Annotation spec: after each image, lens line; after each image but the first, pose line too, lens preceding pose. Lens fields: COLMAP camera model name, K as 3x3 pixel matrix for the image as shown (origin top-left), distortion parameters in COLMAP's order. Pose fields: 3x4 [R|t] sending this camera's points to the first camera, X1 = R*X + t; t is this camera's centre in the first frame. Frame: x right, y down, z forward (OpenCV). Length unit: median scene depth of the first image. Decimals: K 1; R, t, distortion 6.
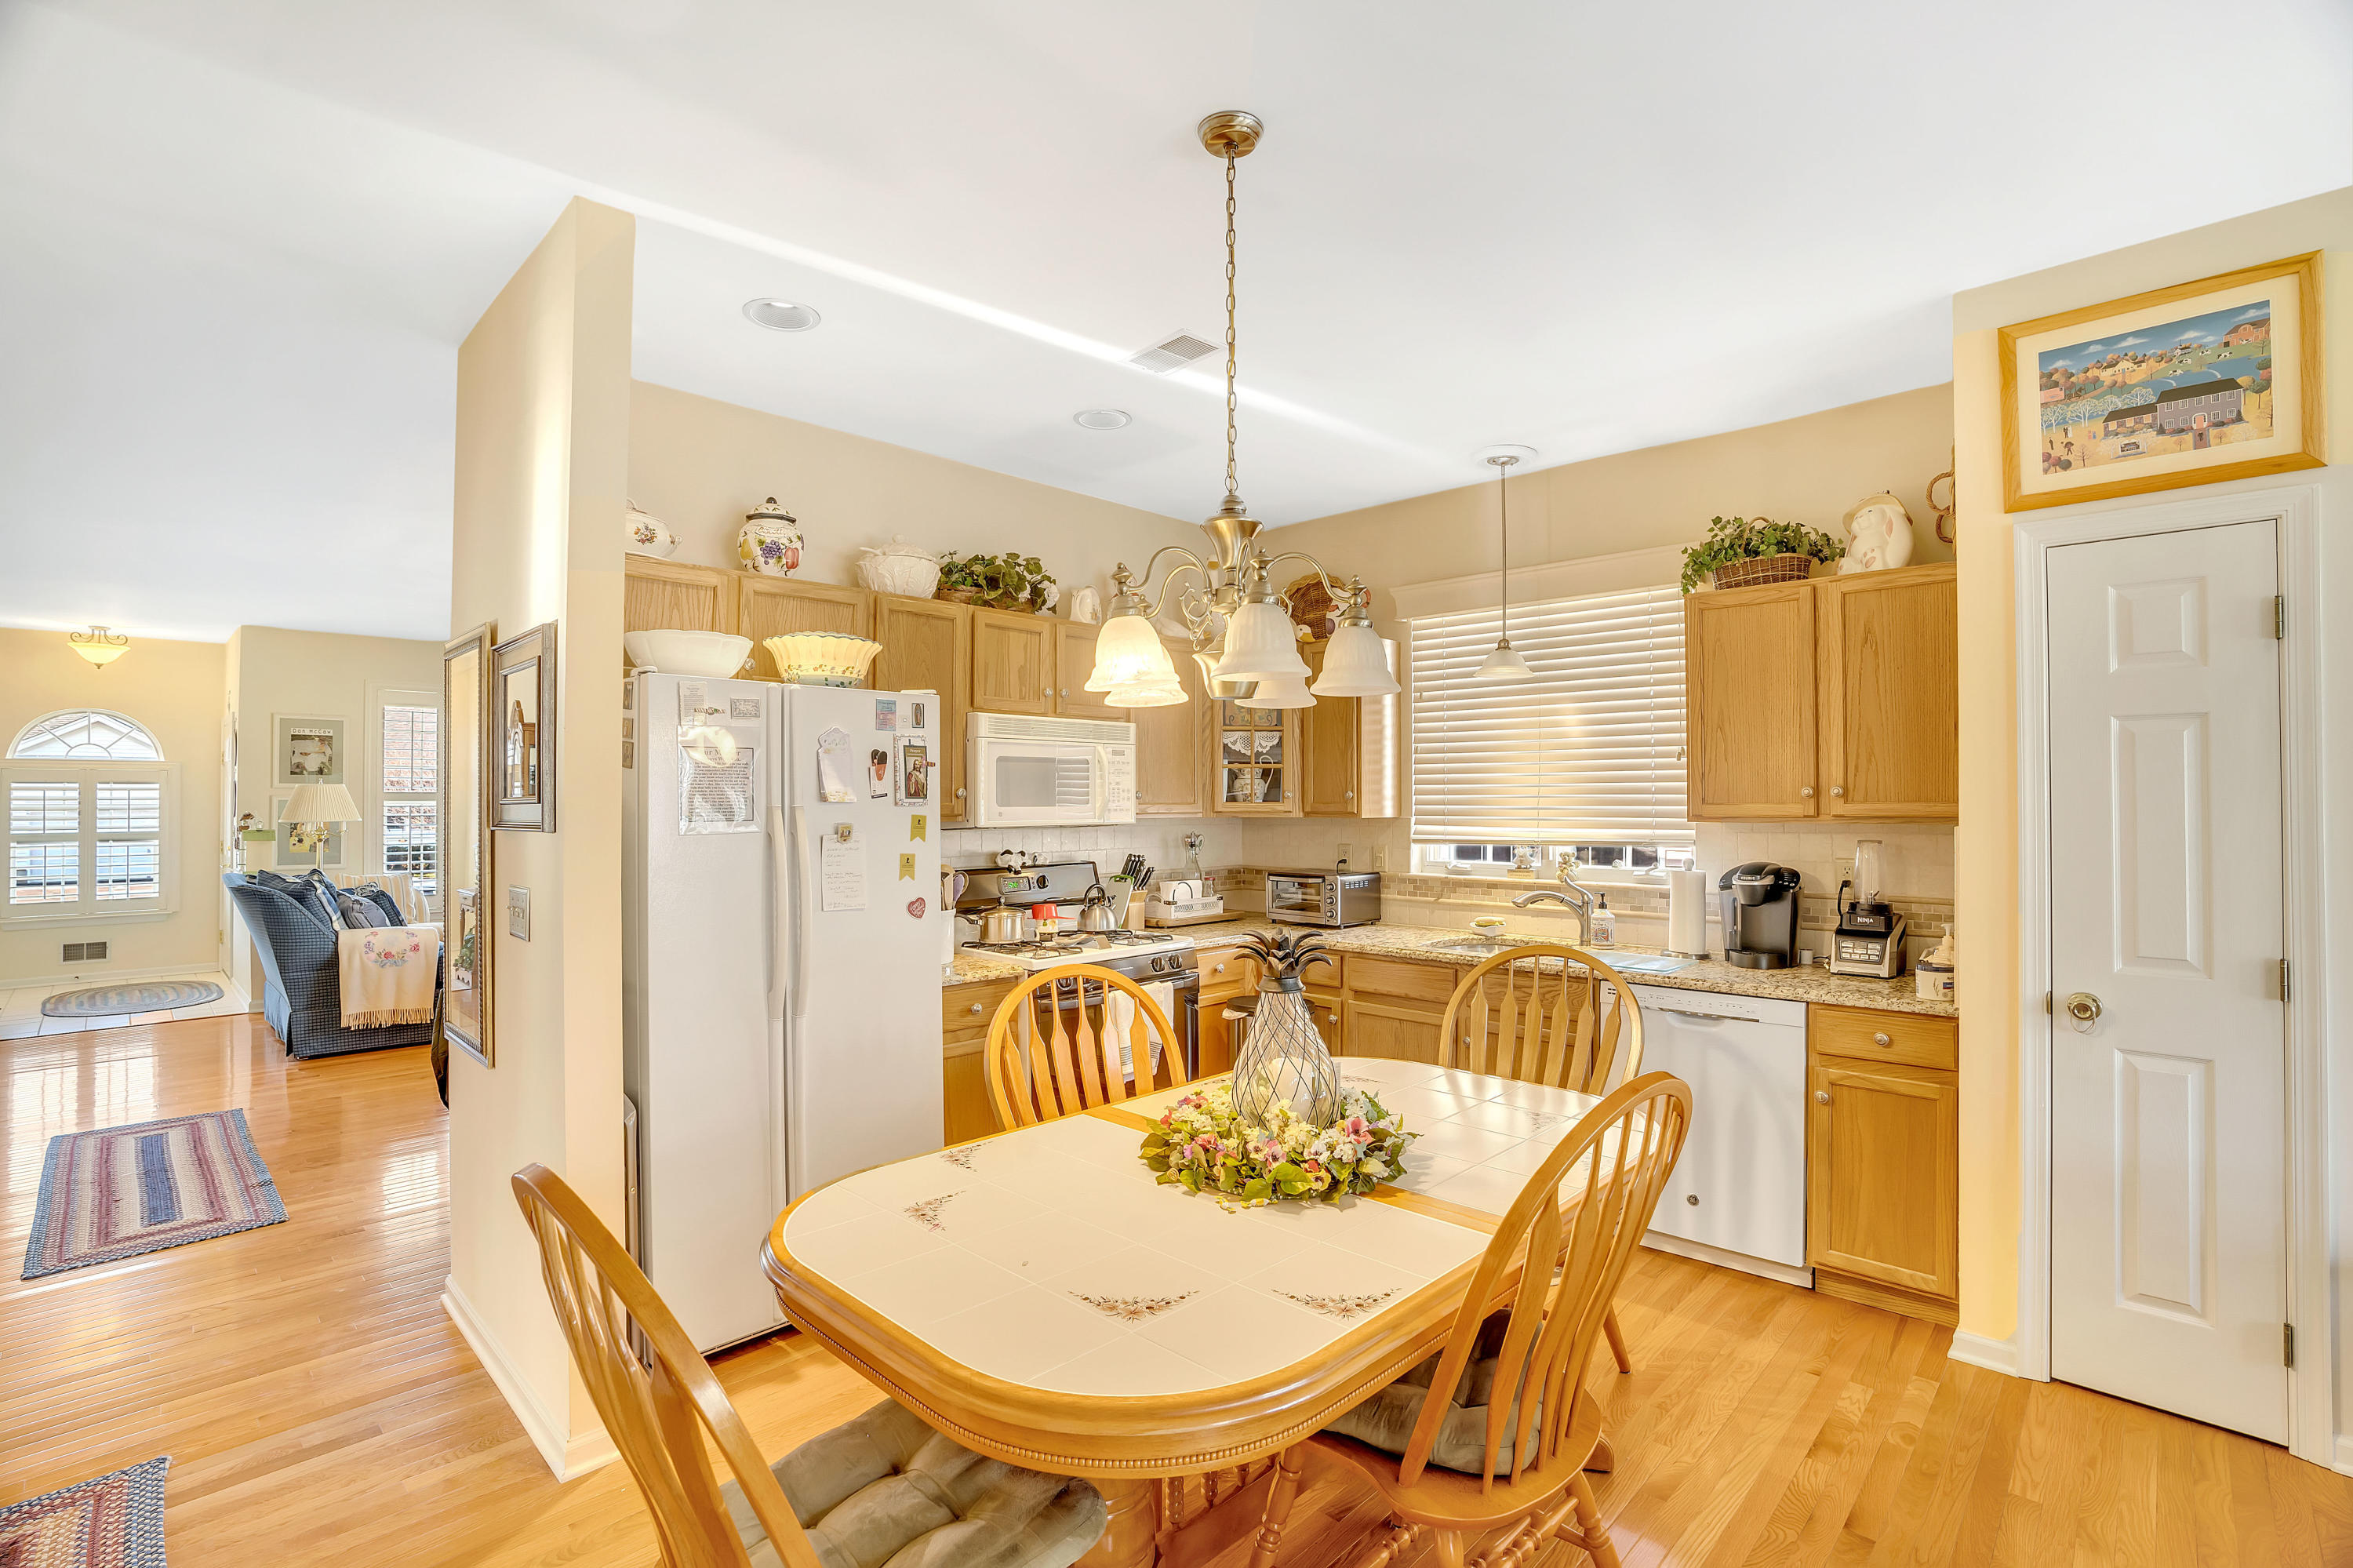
lens RADIAL K [[1085.5, 0, 1214.4], [0, 1085.5, 780.0], [0, 0, 1]] dist [-0.021899, 0.000462]
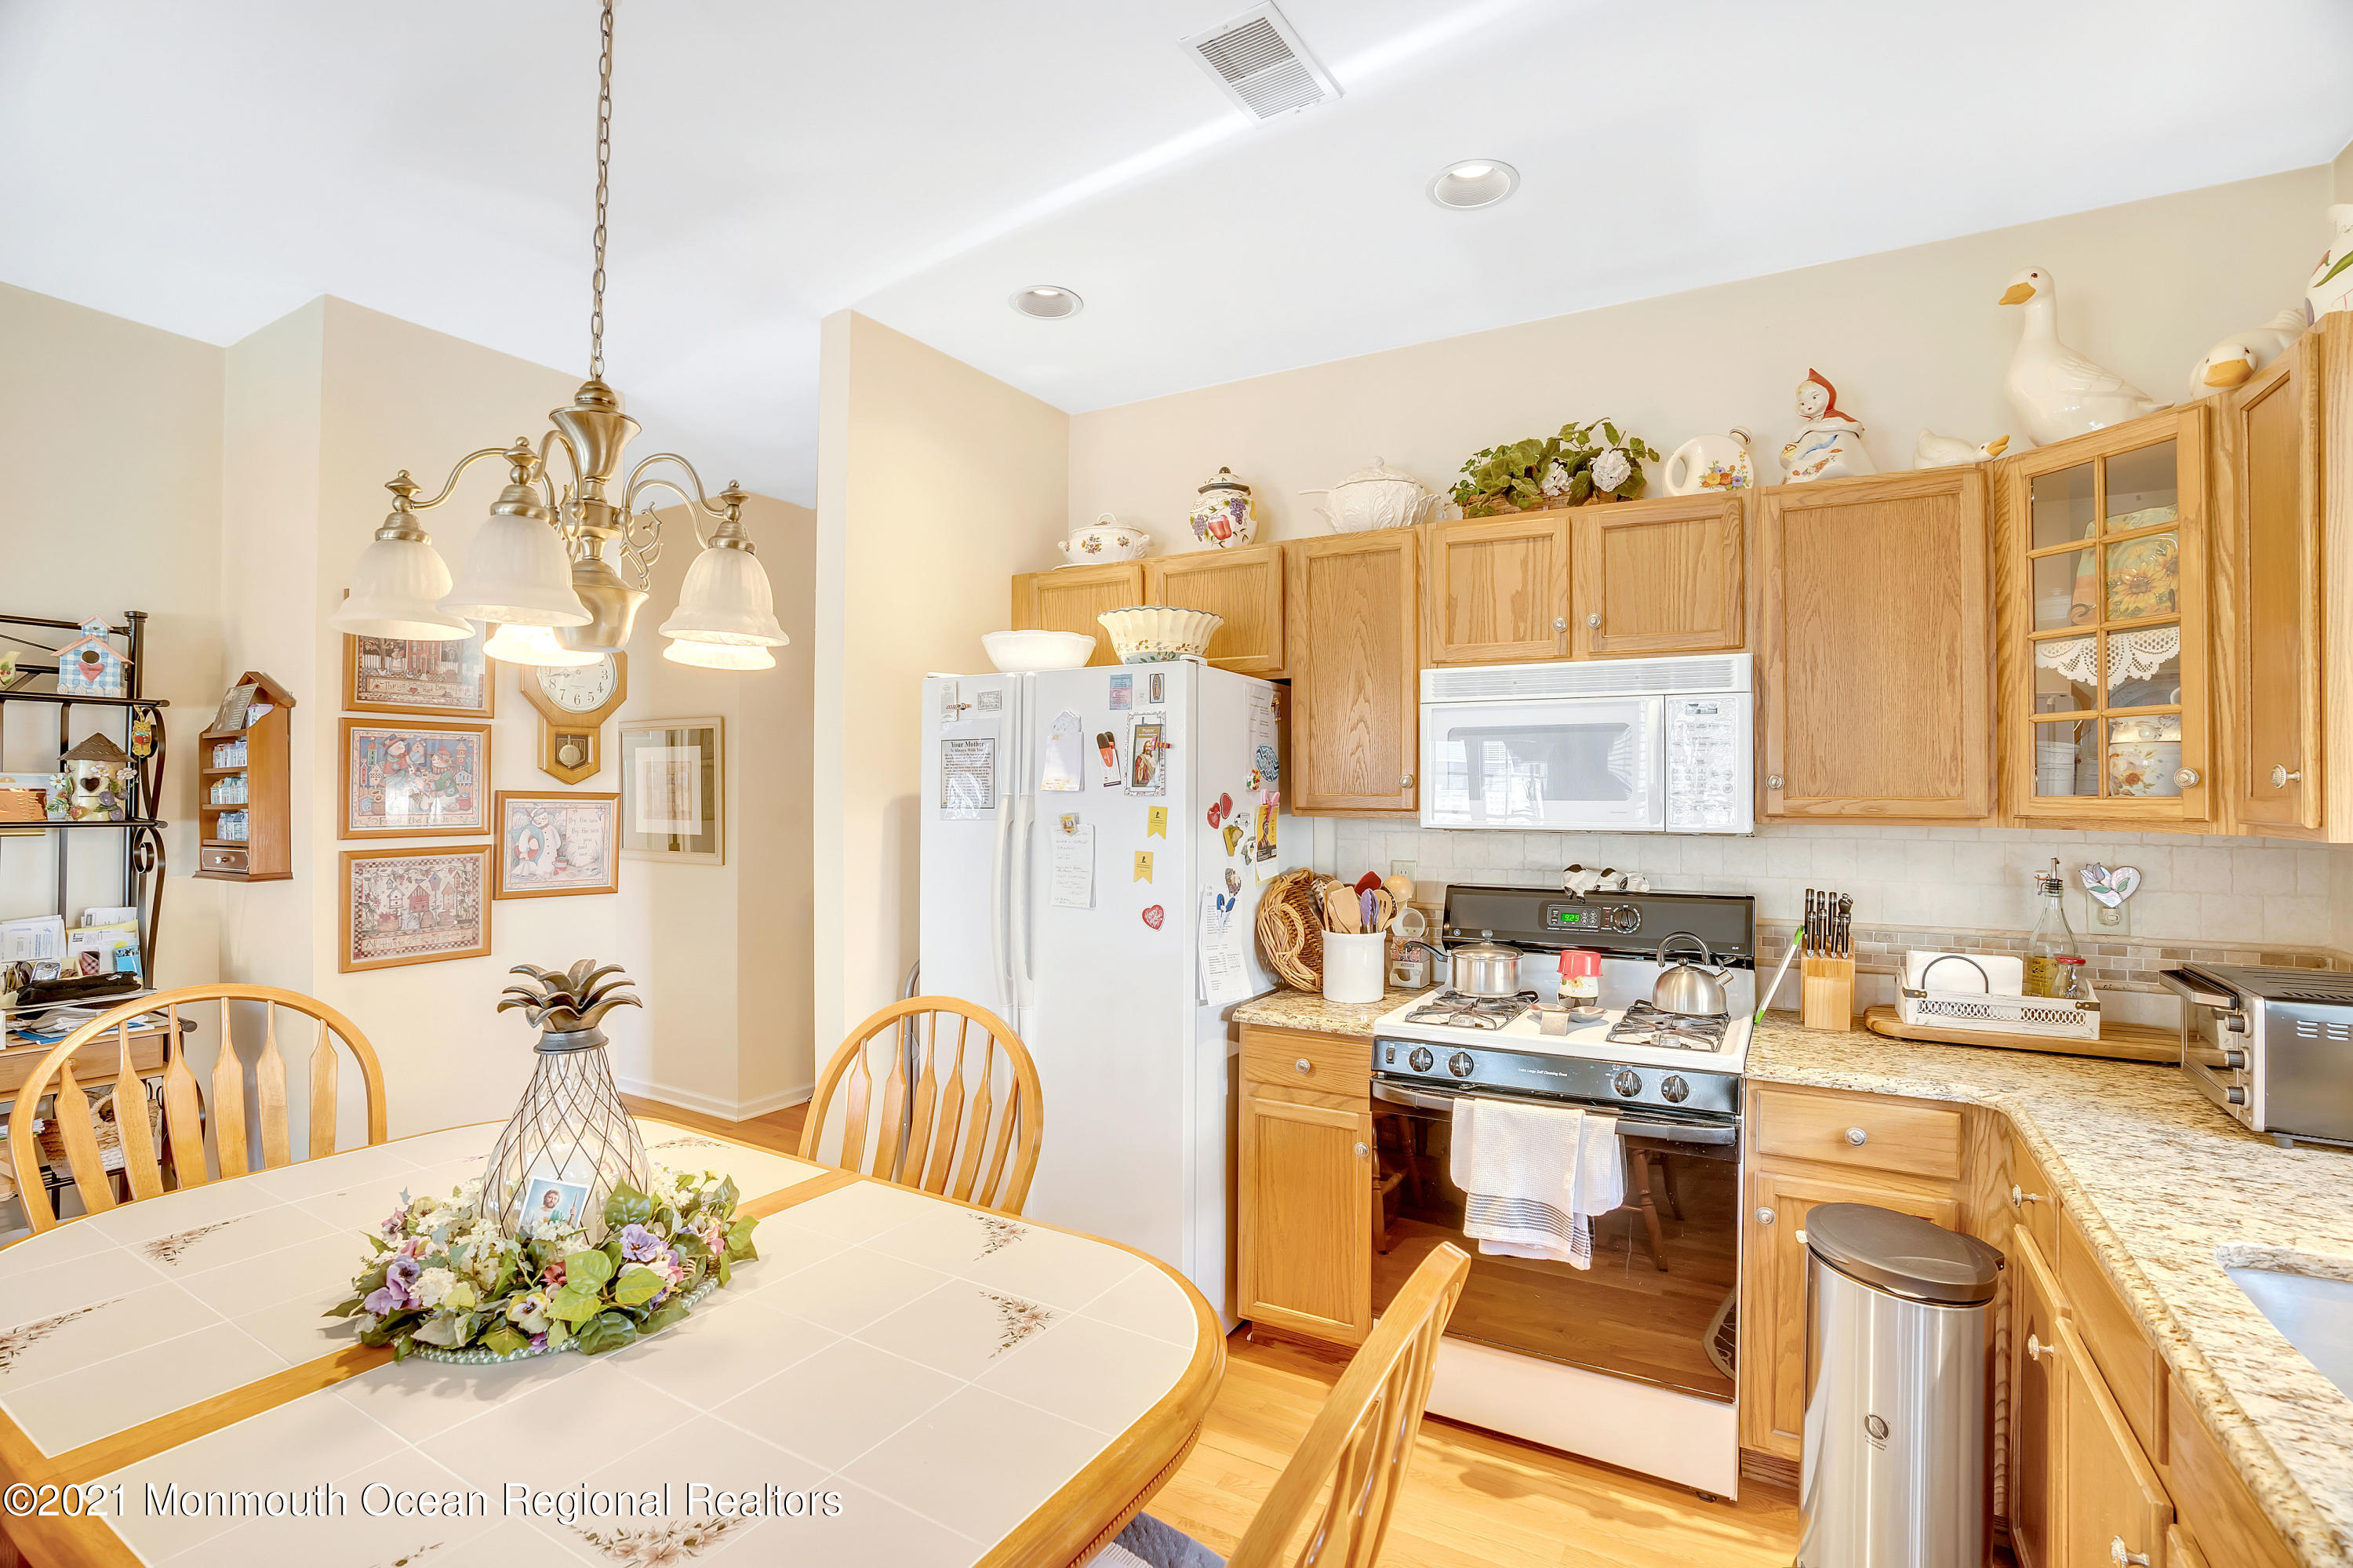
lens RADIAL K [[1095.4, 0, 1176.5], [0, 1095.4, 784.0], [0, 0, 1]] dist [-0.045479, 0.000970]
pose [[0.225752, -0.005891, -0.974167, 0.523028], [0.013629, 0.999903, -0.002889, 0.016314], [0.974089, -0.012624, 0.225811, 0.770694]]
